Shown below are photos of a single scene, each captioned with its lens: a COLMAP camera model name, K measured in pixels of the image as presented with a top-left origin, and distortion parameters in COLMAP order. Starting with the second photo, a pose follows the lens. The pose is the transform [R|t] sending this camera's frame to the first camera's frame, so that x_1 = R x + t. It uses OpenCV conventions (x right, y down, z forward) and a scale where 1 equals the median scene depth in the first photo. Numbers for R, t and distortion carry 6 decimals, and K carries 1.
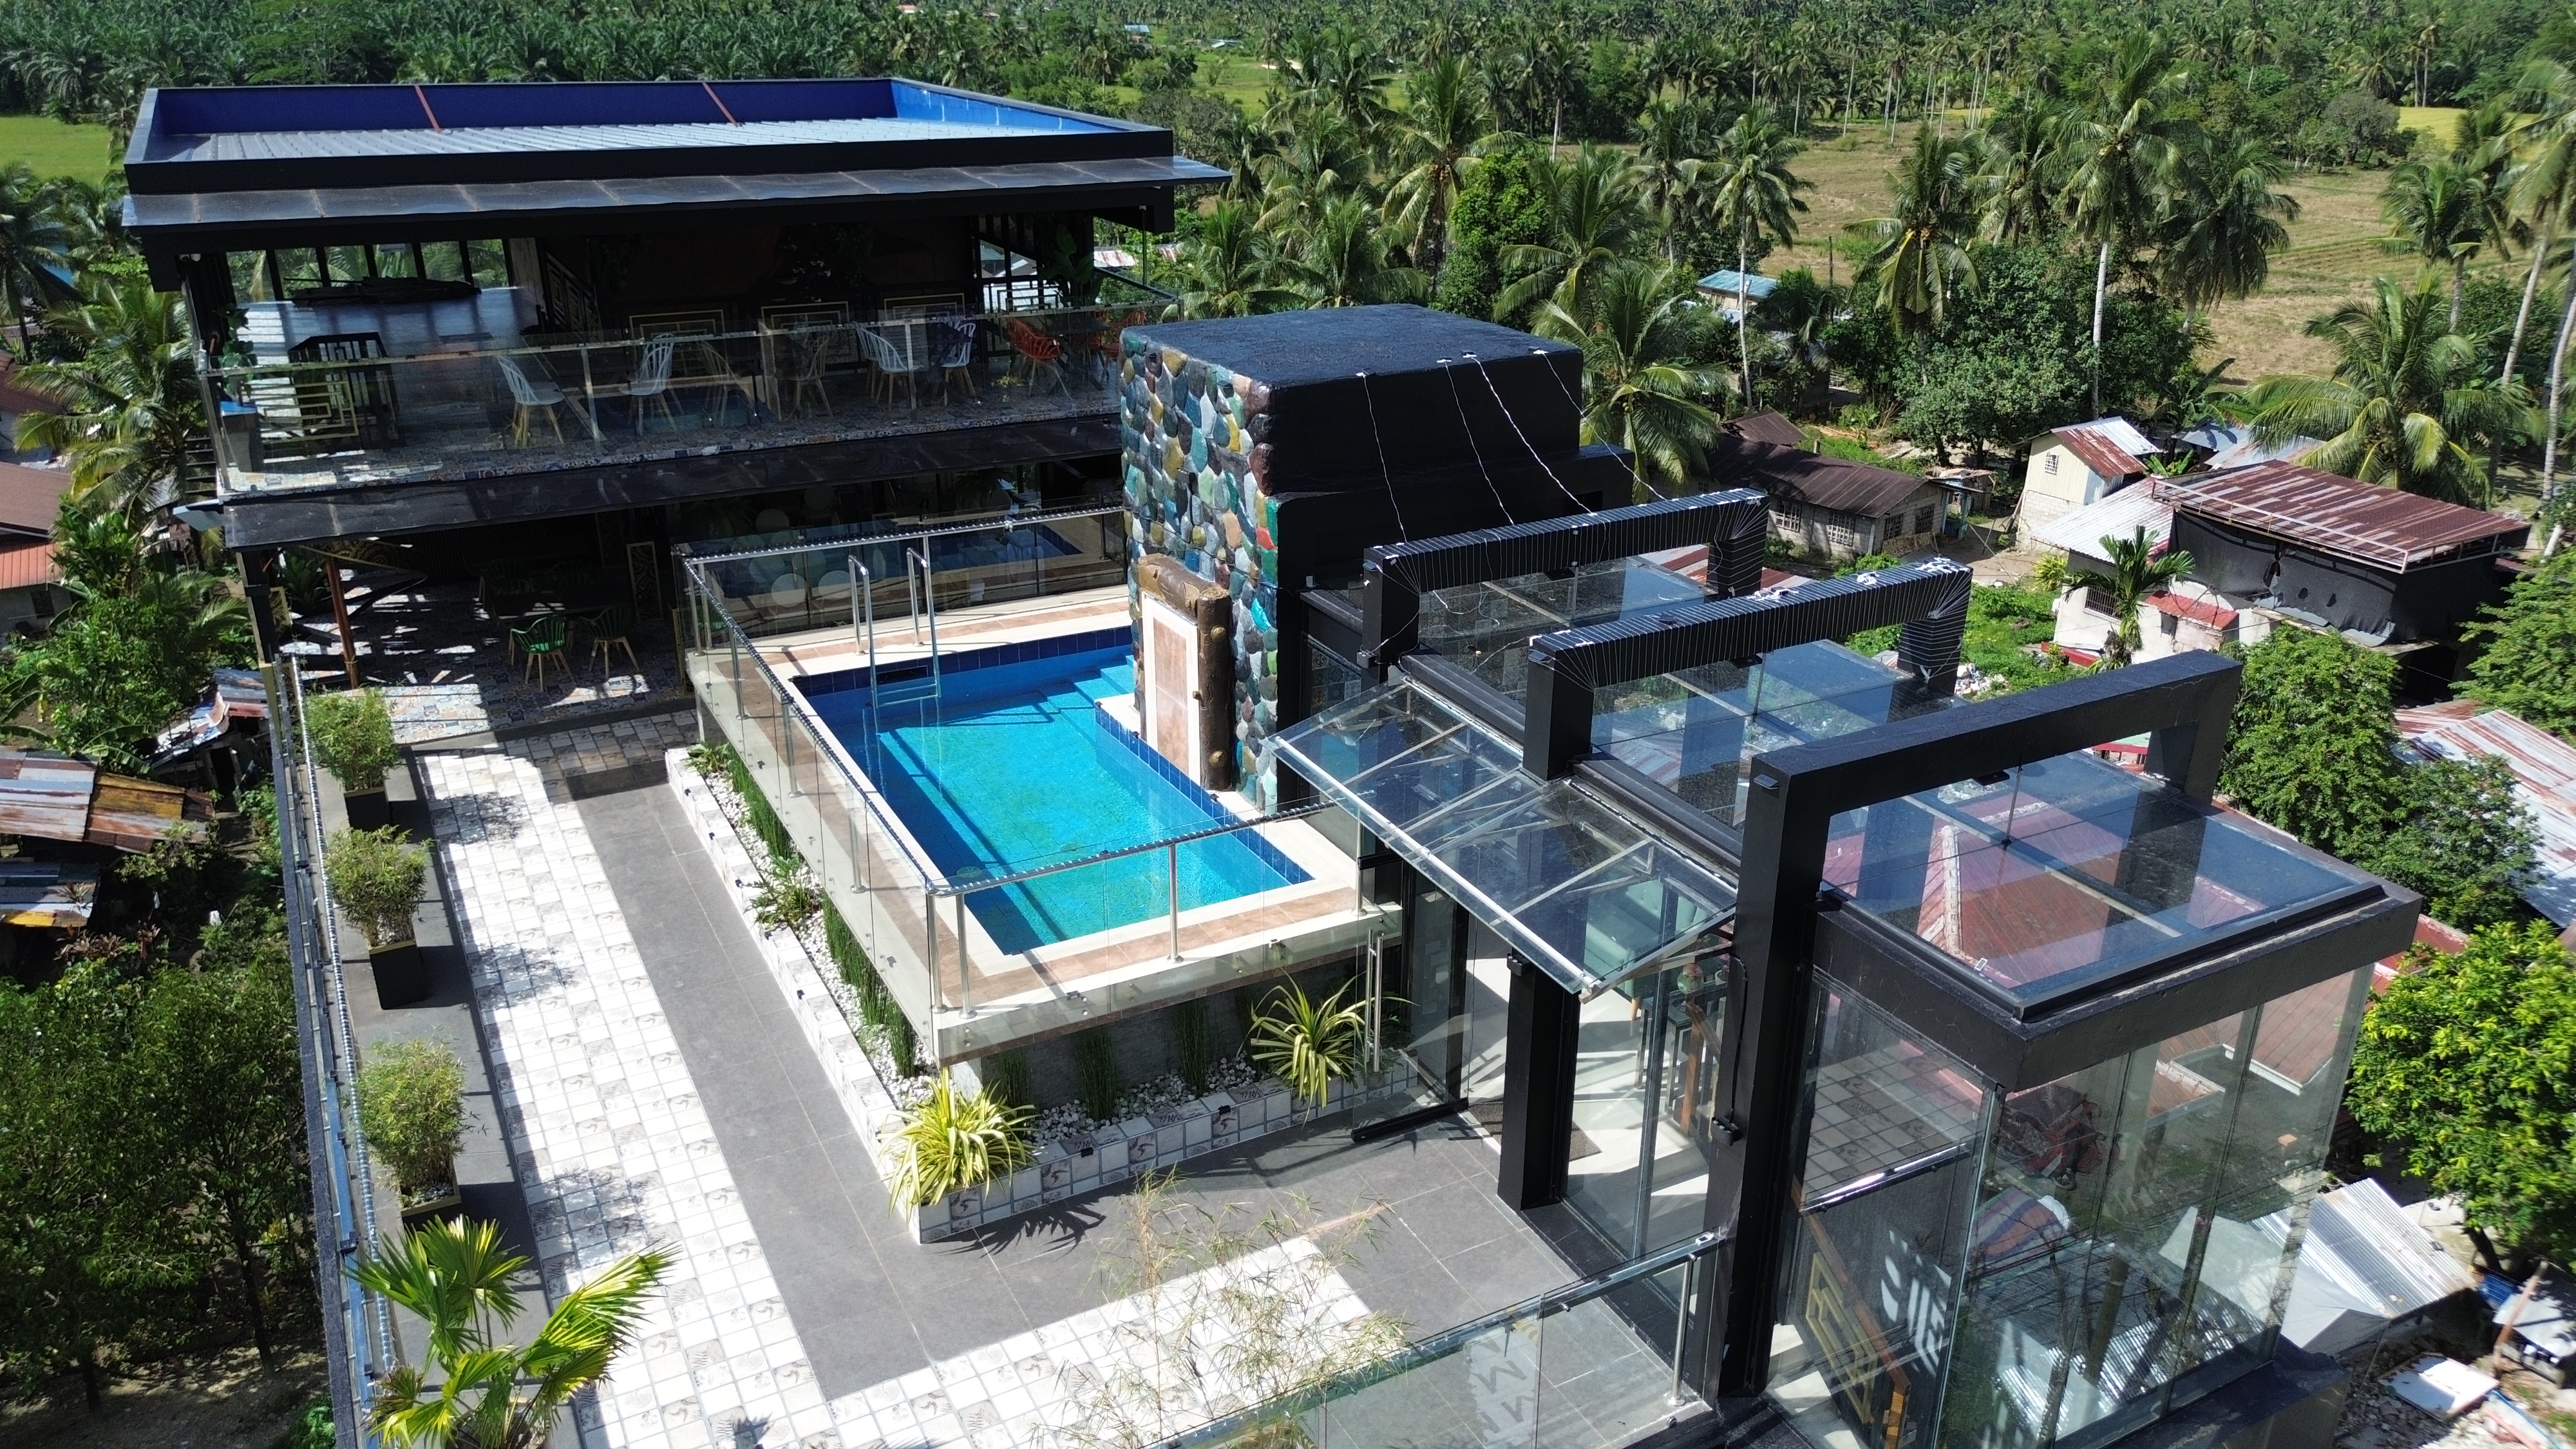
lens RADIAL K [[1837.6, 0, 1288.0], [0, 1837.6, 724.5], [0, 0, 1]] dist [0.058409, -0.047903]
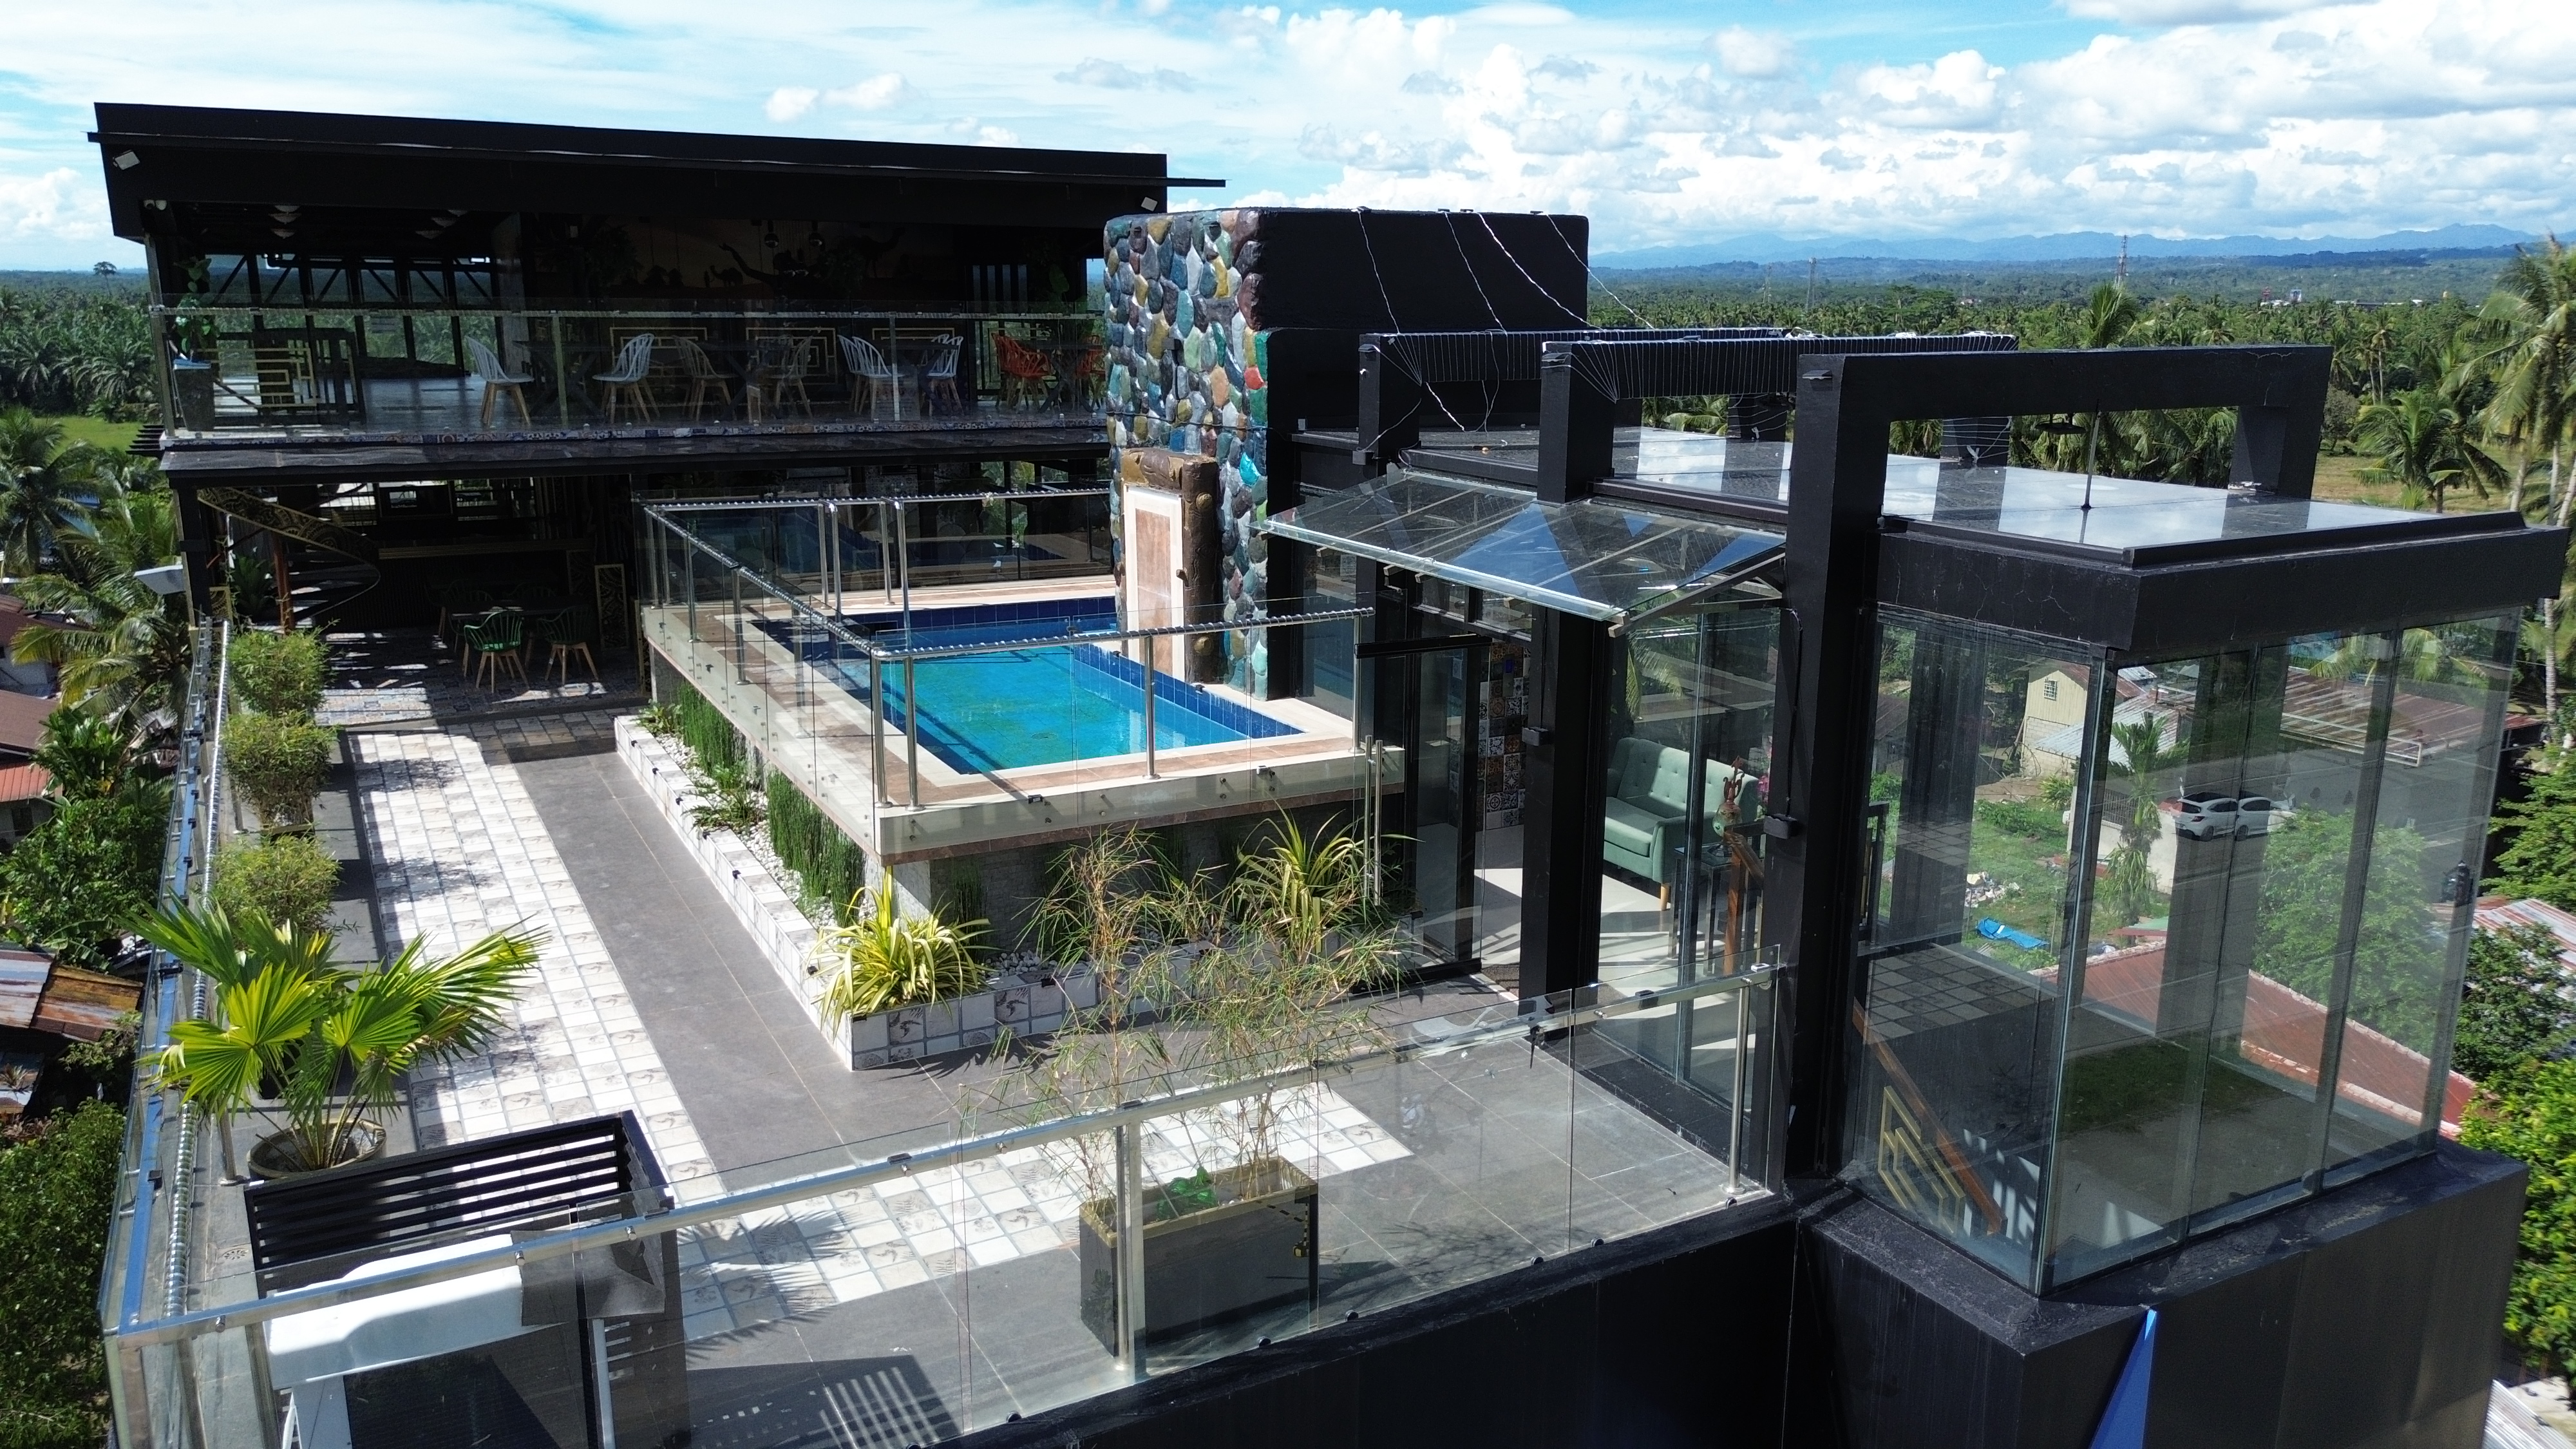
lens RADIAL K [[1837.6, 0, 1288.0], [0, 1837.6, 724.5], [0, 0, 1]] dist [0.058409, -0.047903]
pose [[0.999999, -0.001100, -0.000285, 0.003745], [0.001041, 0.987509, -0.157561, 0.166983], [0.000455, 0.157561, 0.987509, 0.077883]]
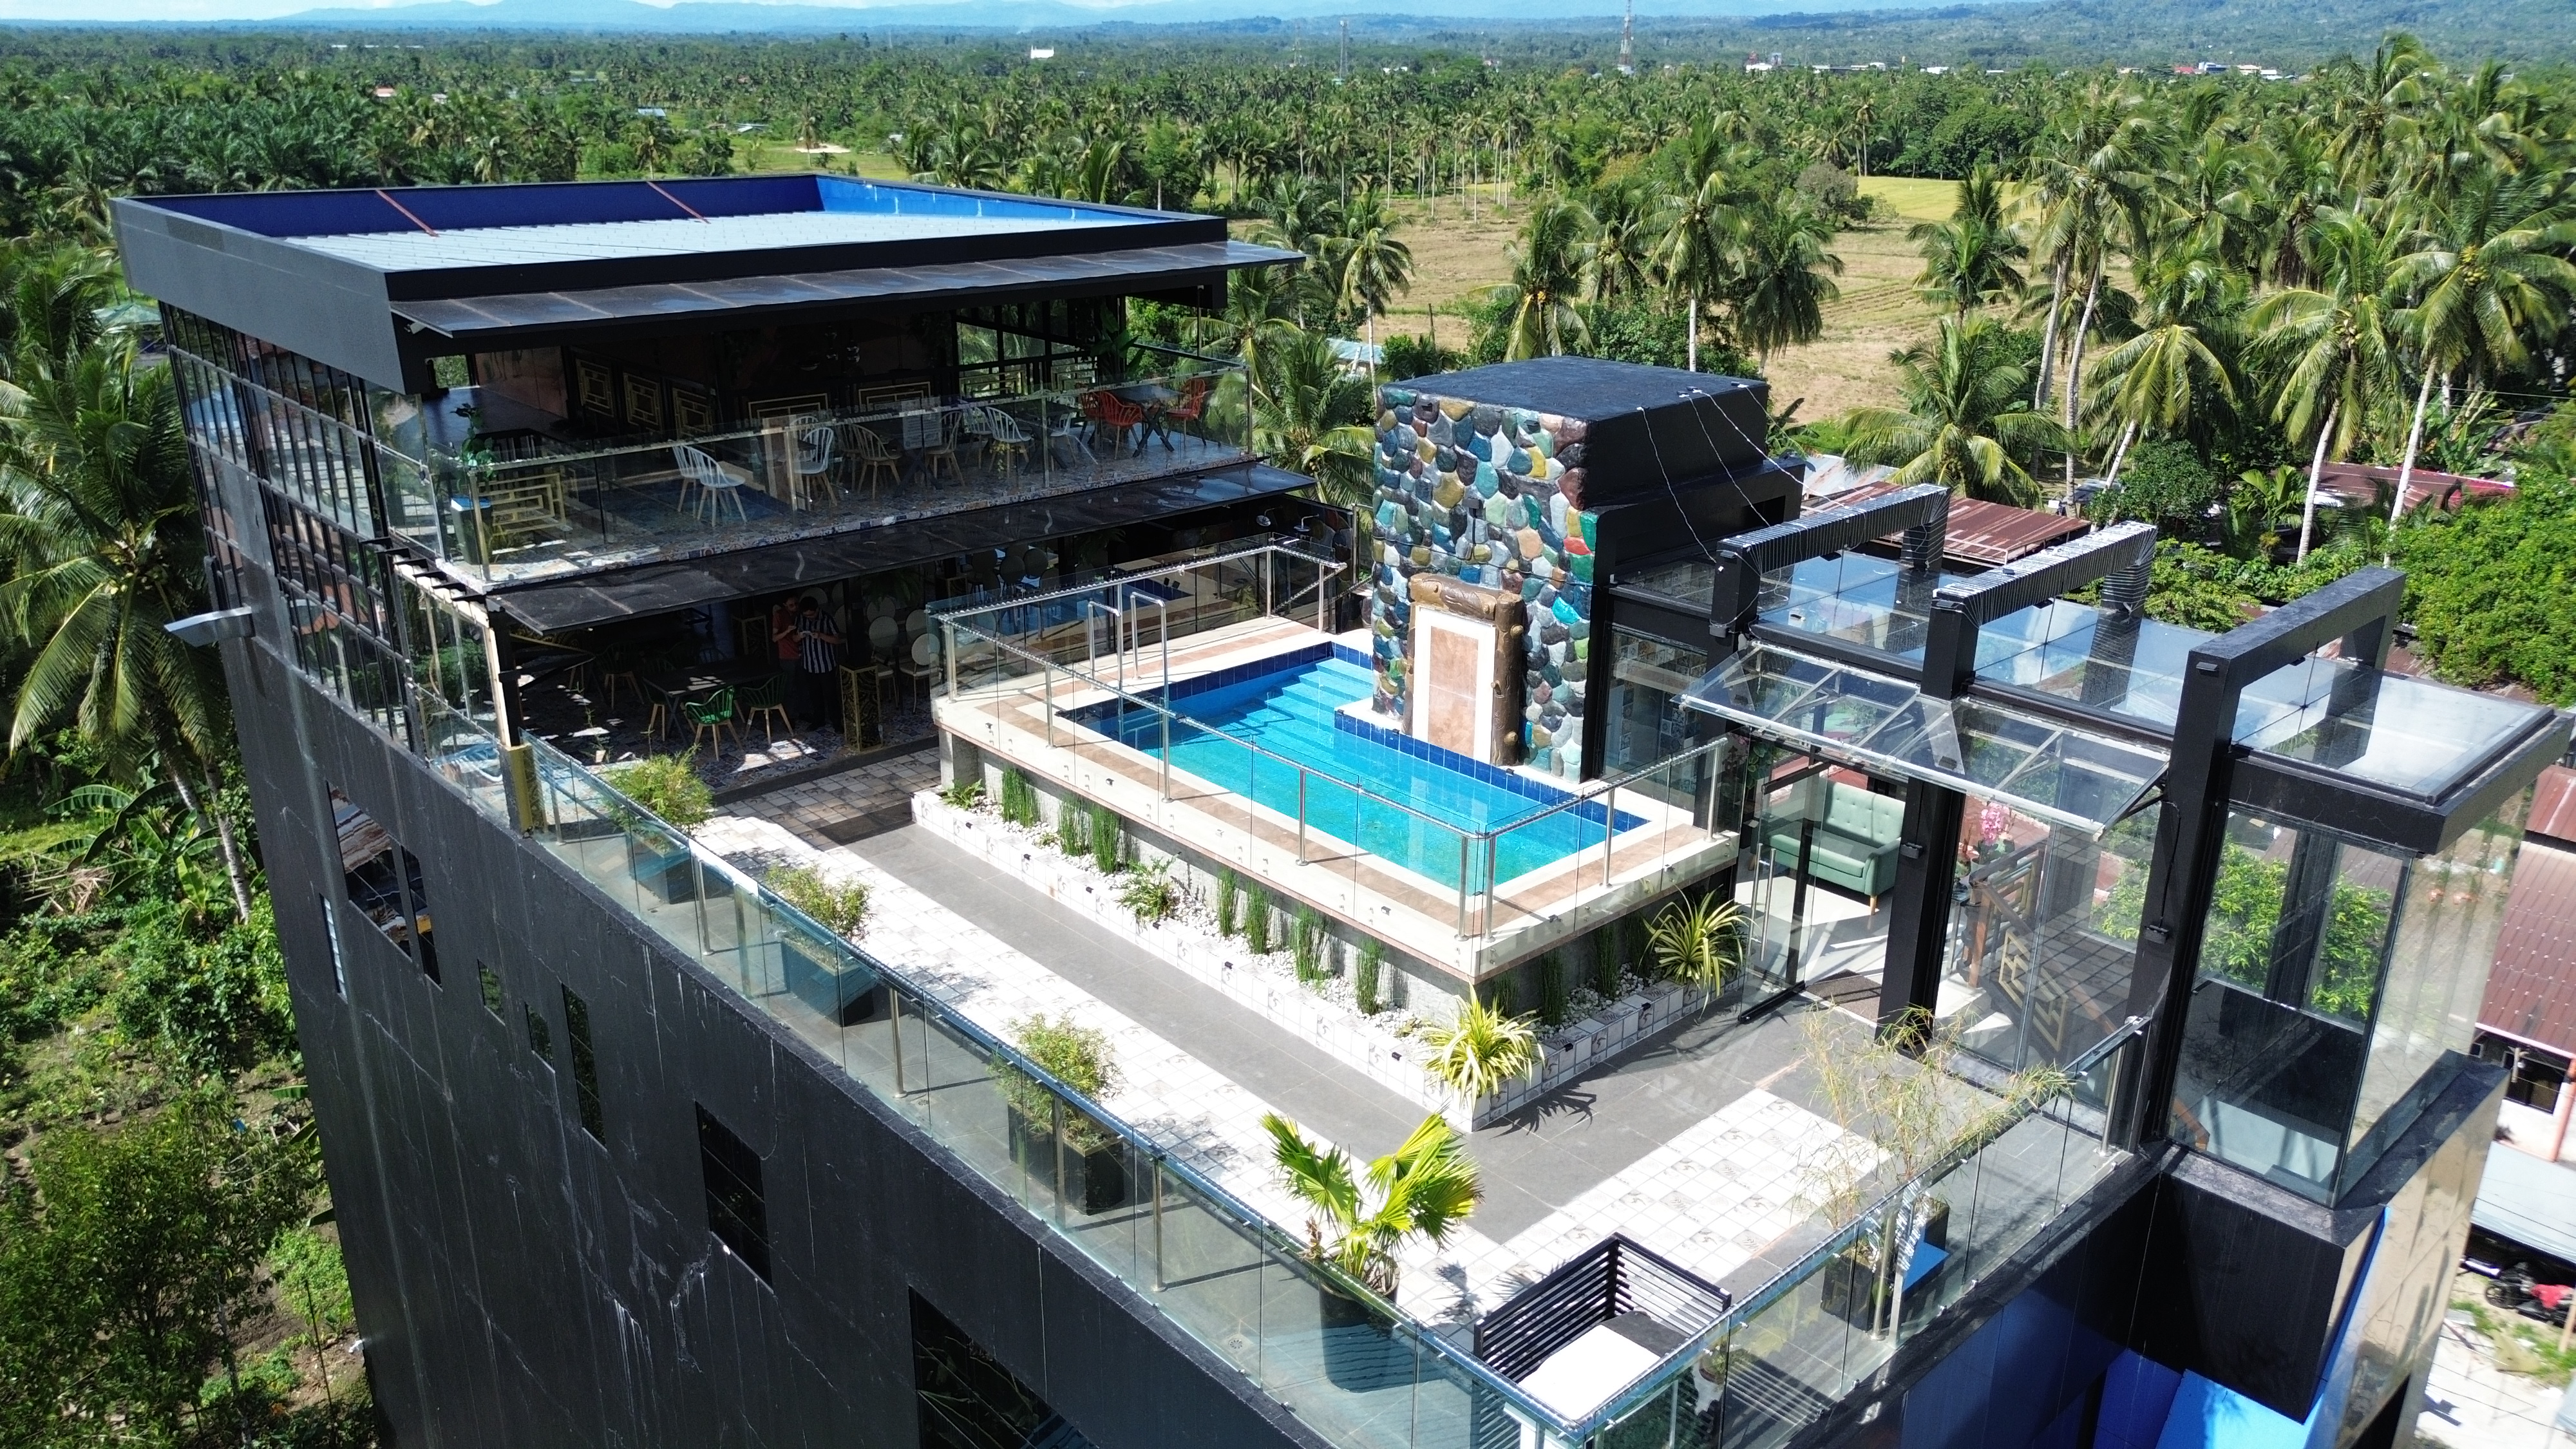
lens RADIAL K [[1837.6, 0, 1288.0], [0, 1837.6, 724.5], [0, 0, 1]] dist [0.058409, -0.047903]
pose [[0.970529, -0.084290, 0.225764, -0.366241], [0.093046, 0.995256, -0.028409, 0.024859], [-0.222298, 0.048578, 0.973768, -0.104138]]
